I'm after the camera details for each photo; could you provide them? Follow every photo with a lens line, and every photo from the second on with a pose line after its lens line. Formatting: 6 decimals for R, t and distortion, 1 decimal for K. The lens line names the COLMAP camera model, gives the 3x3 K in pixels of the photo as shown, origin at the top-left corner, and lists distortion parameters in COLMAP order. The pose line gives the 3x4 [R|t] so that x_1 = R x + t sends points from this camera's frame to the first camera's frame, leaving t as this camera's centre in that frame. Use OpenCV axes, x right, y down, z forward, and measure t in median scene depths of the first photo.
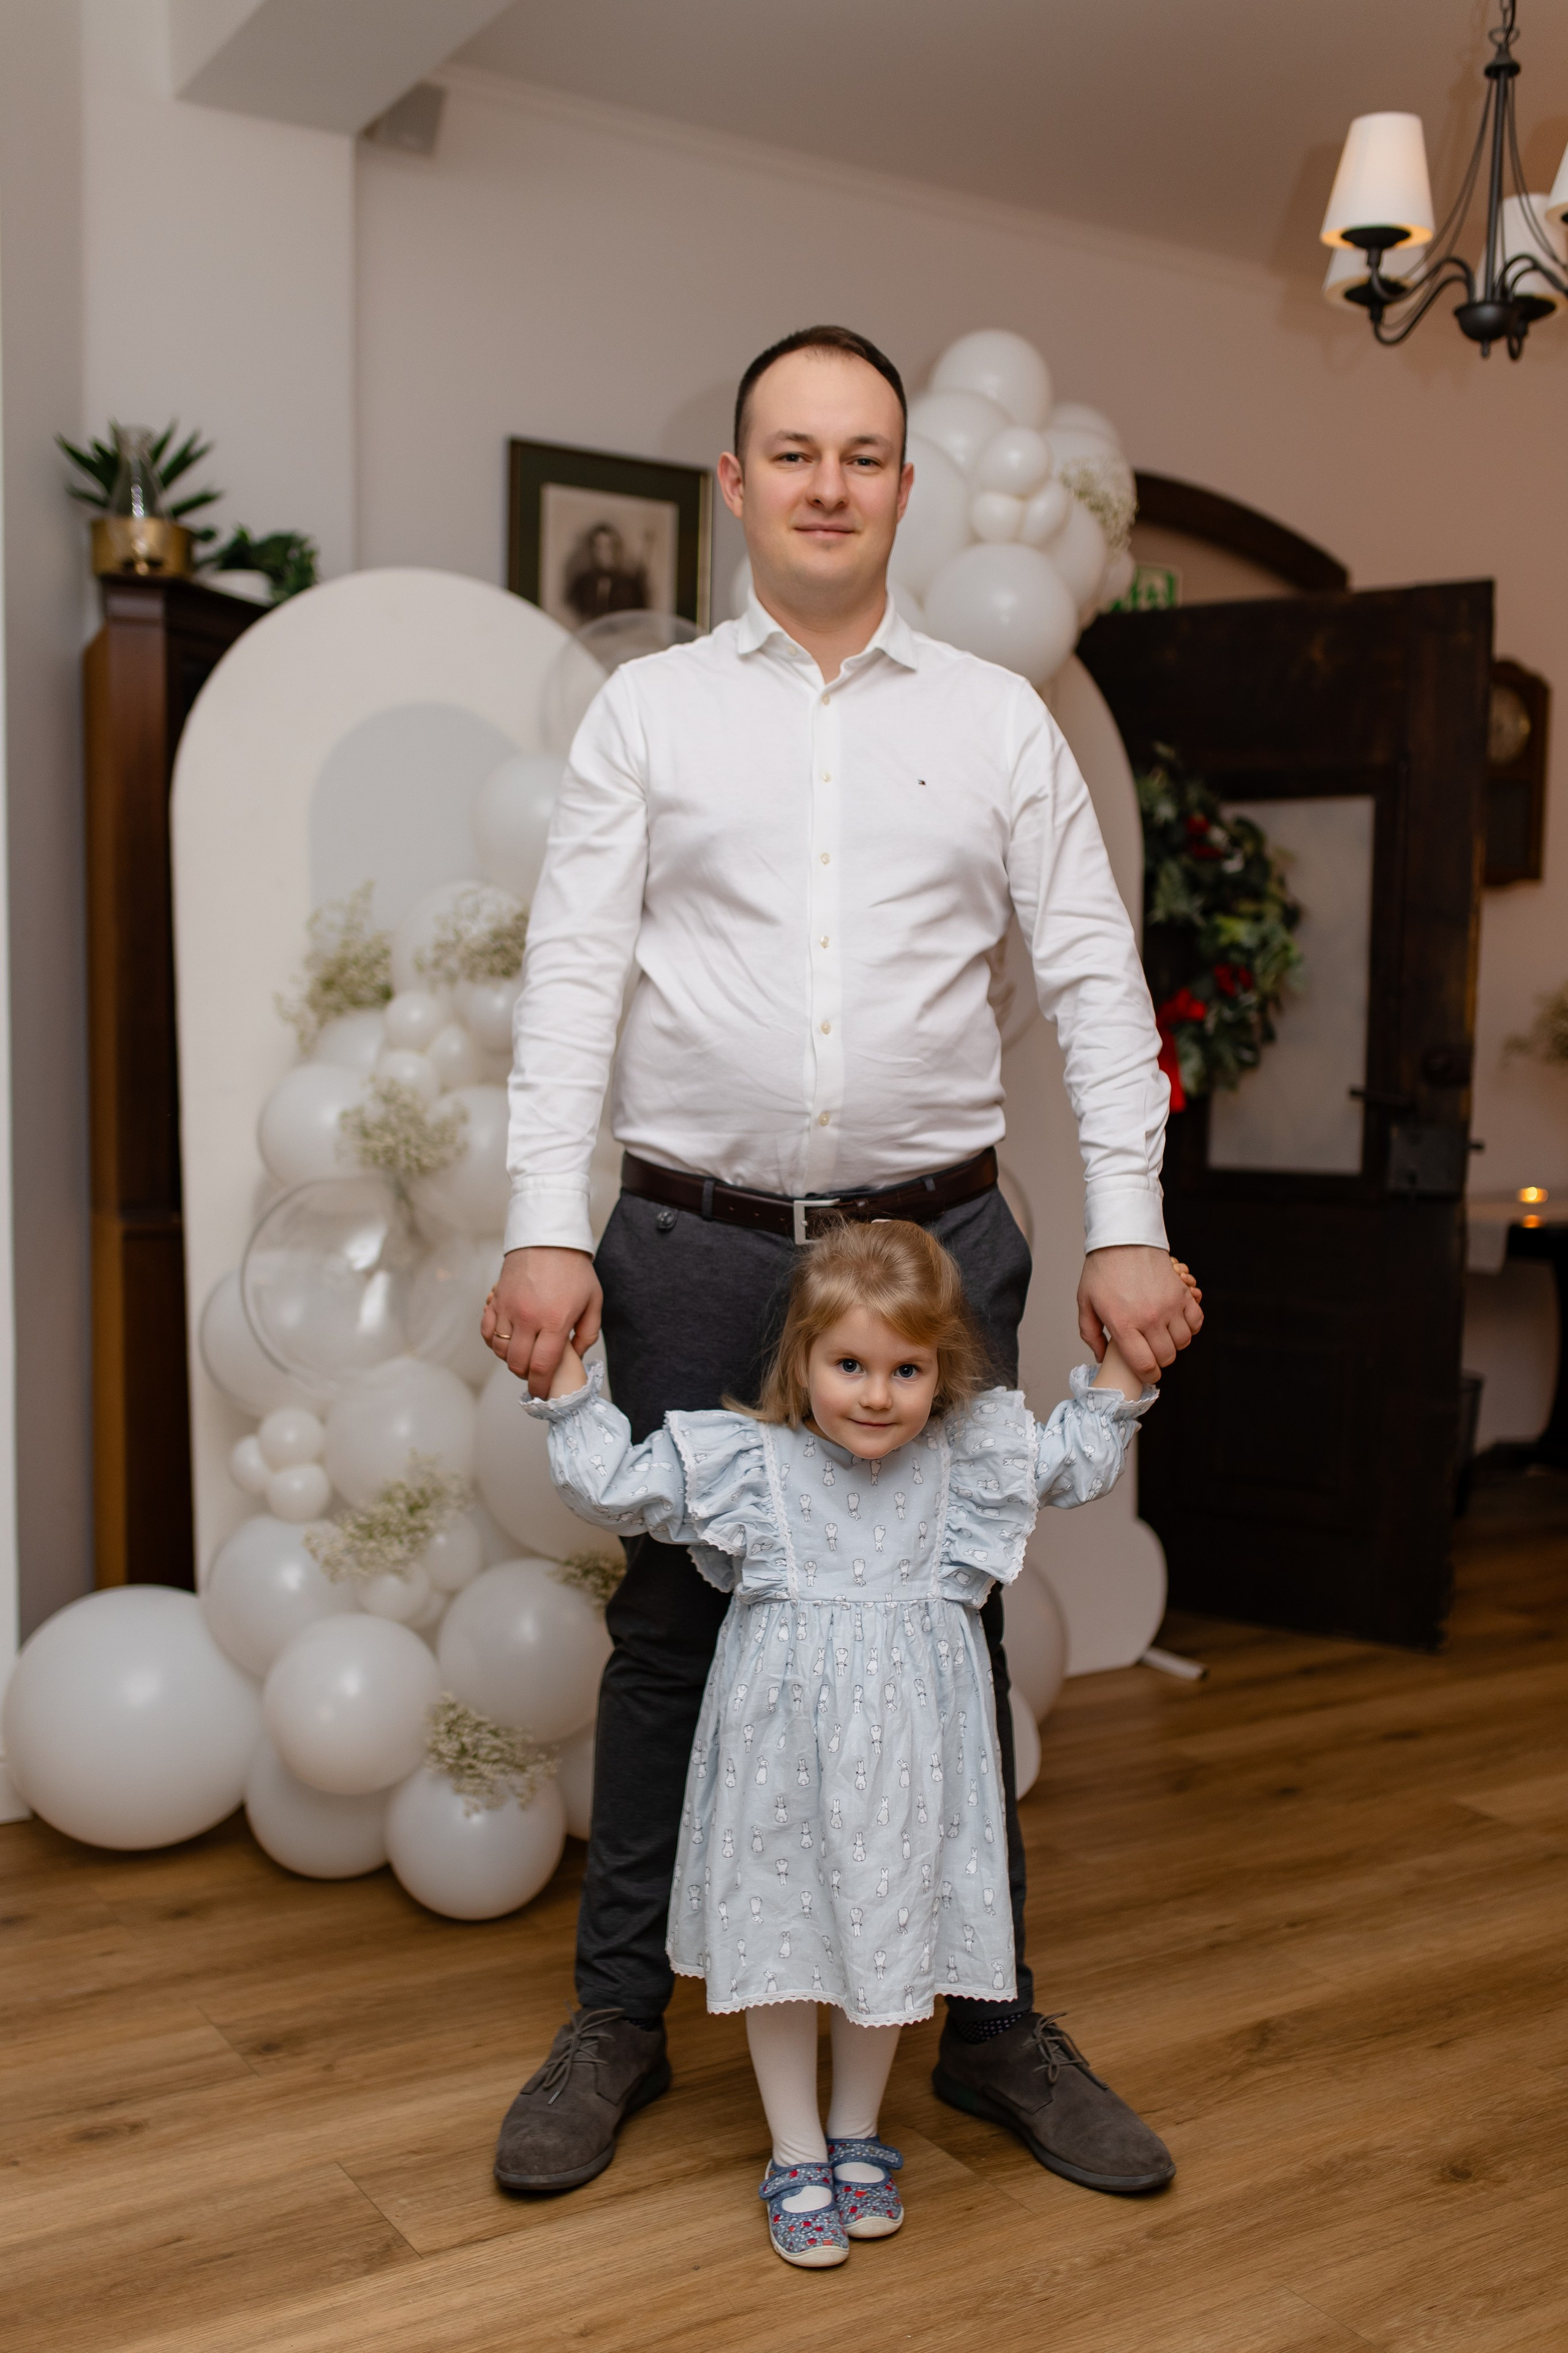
lens RADIAL K [[2386.3, 0, 784.0], [0, 2386.3, 1176.5], [0, 0, 1]] dist [0.003983, 0.006190]
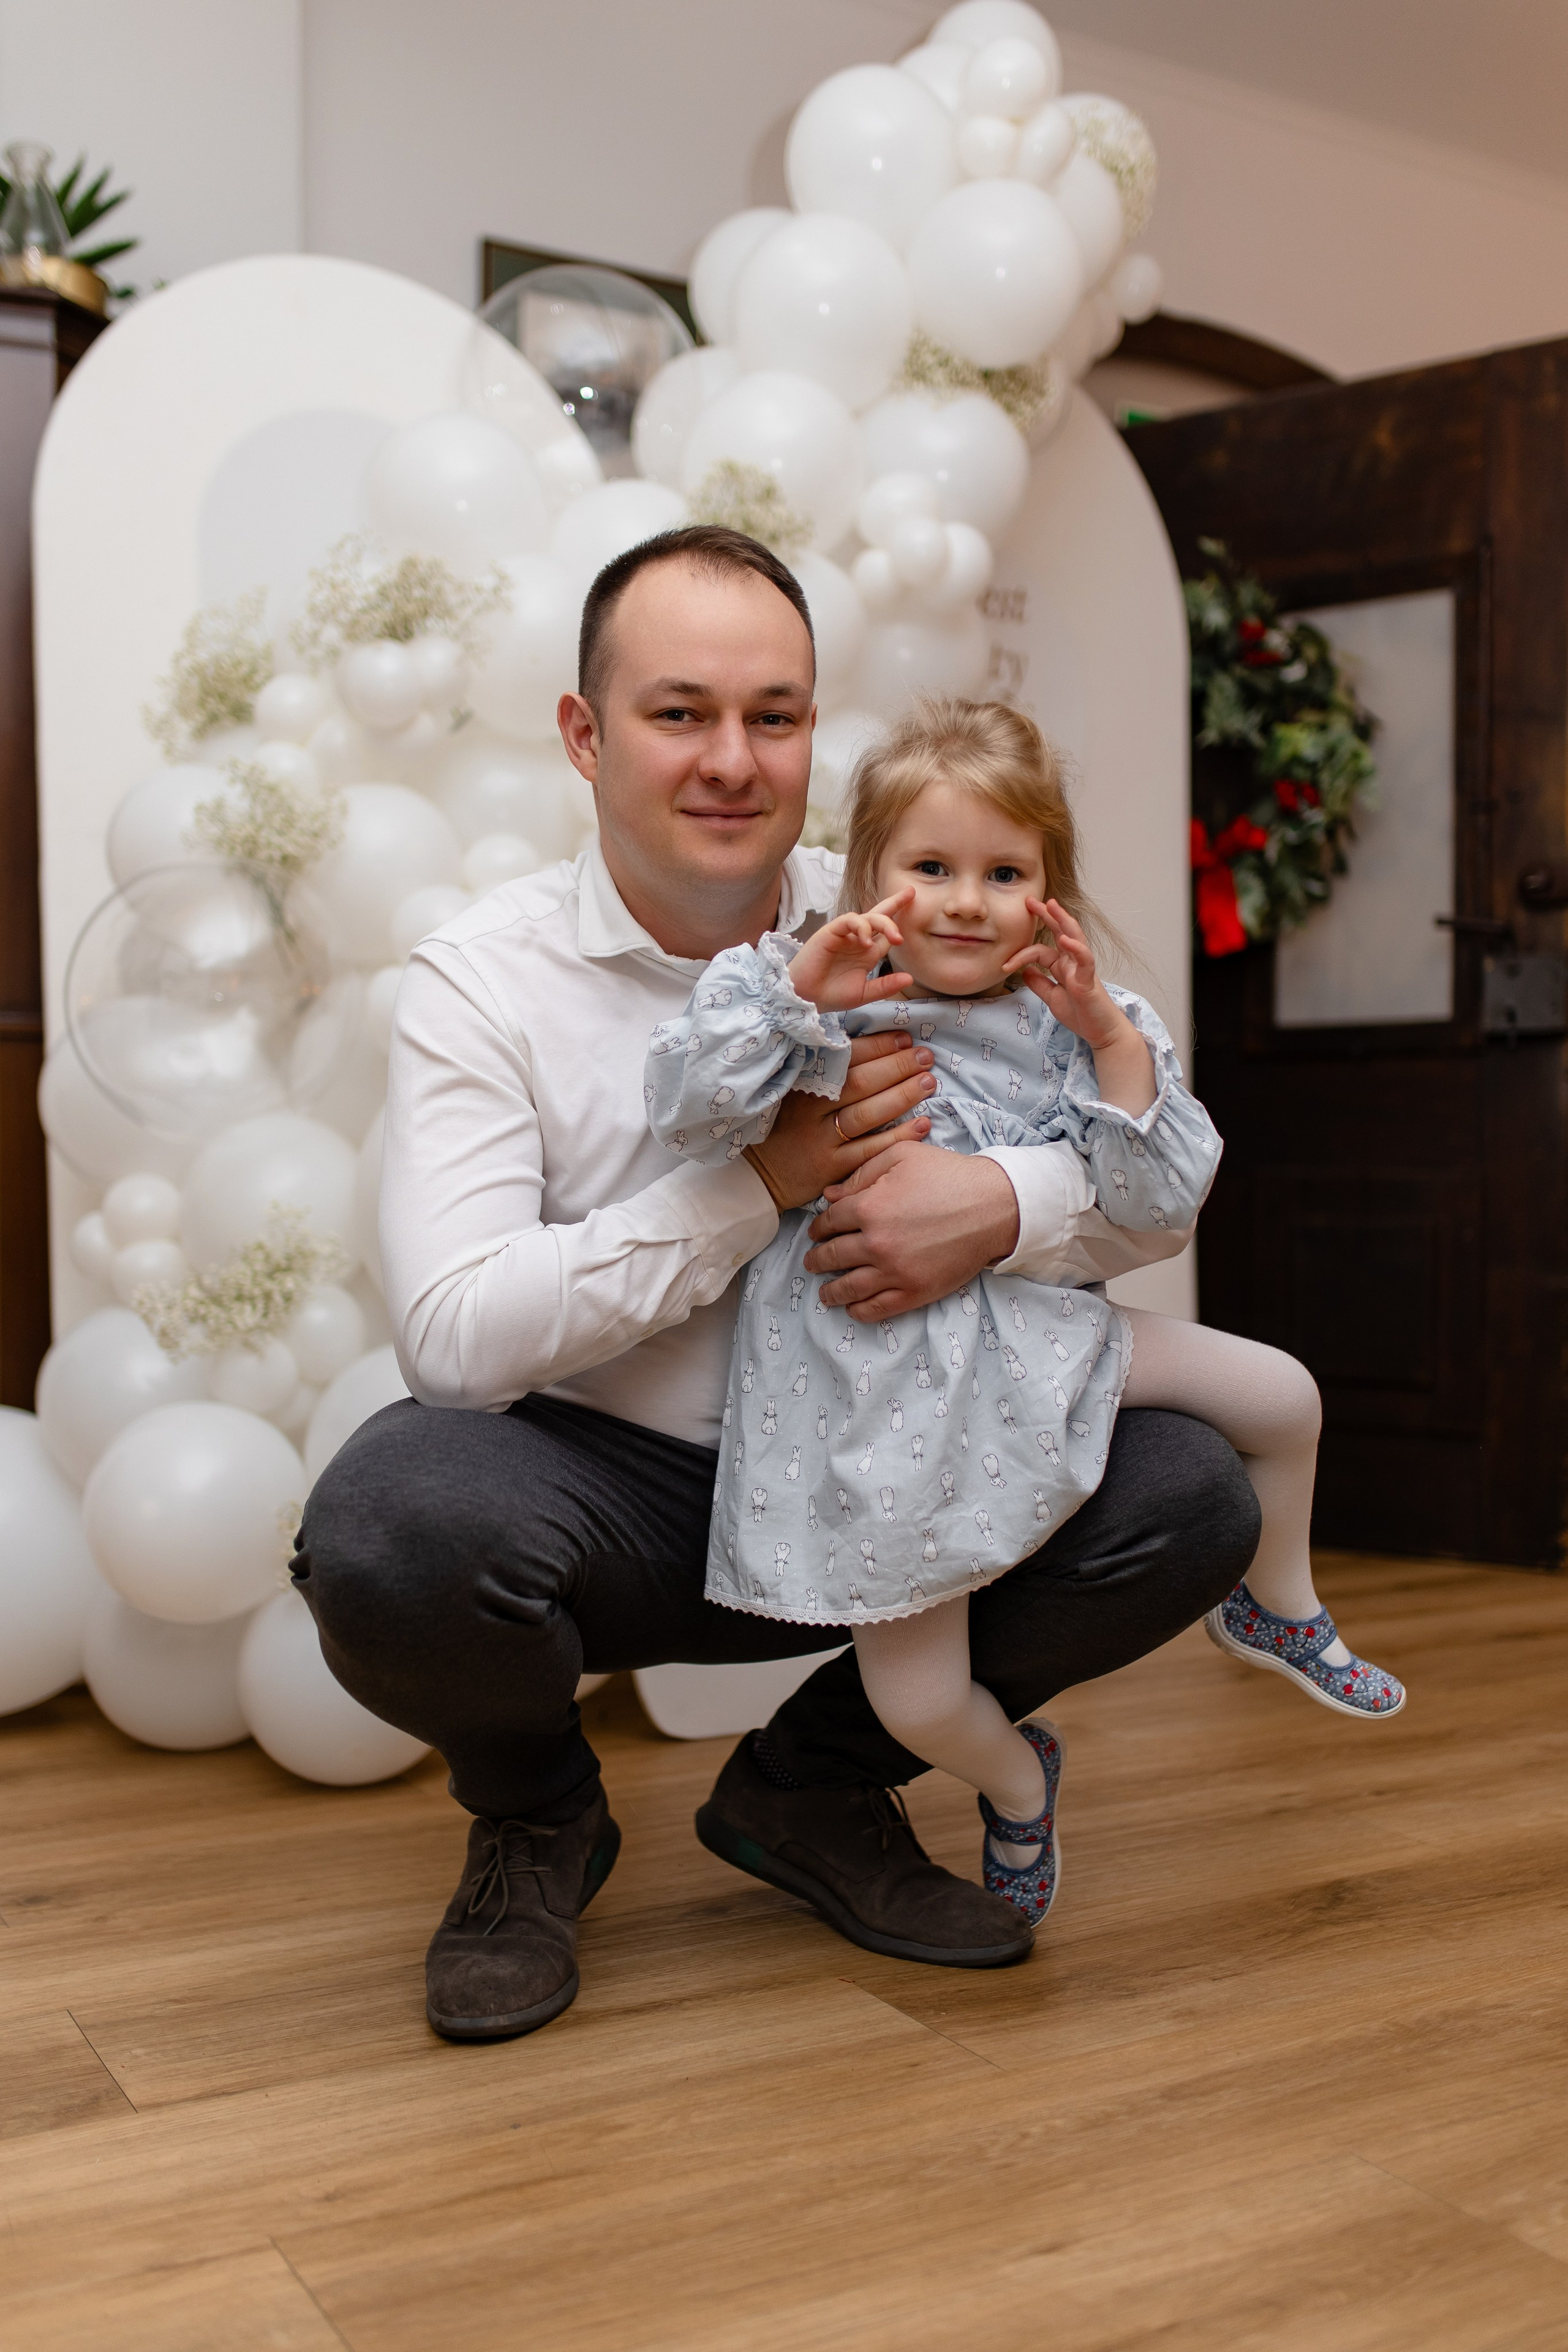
lens RADIAL K [[2328.9, 0, 791.6], [0, 2328.9, 1159.9], [0, 0, 1]] dist [0.006253, -0.003244]
pose [[0.998827, -0.013041, -0.046637, 0.065364], [0.009474, 0.997071, -0.075898, 0.181127], [0.047490, 0.075367, 0.996024, 0.237083]]
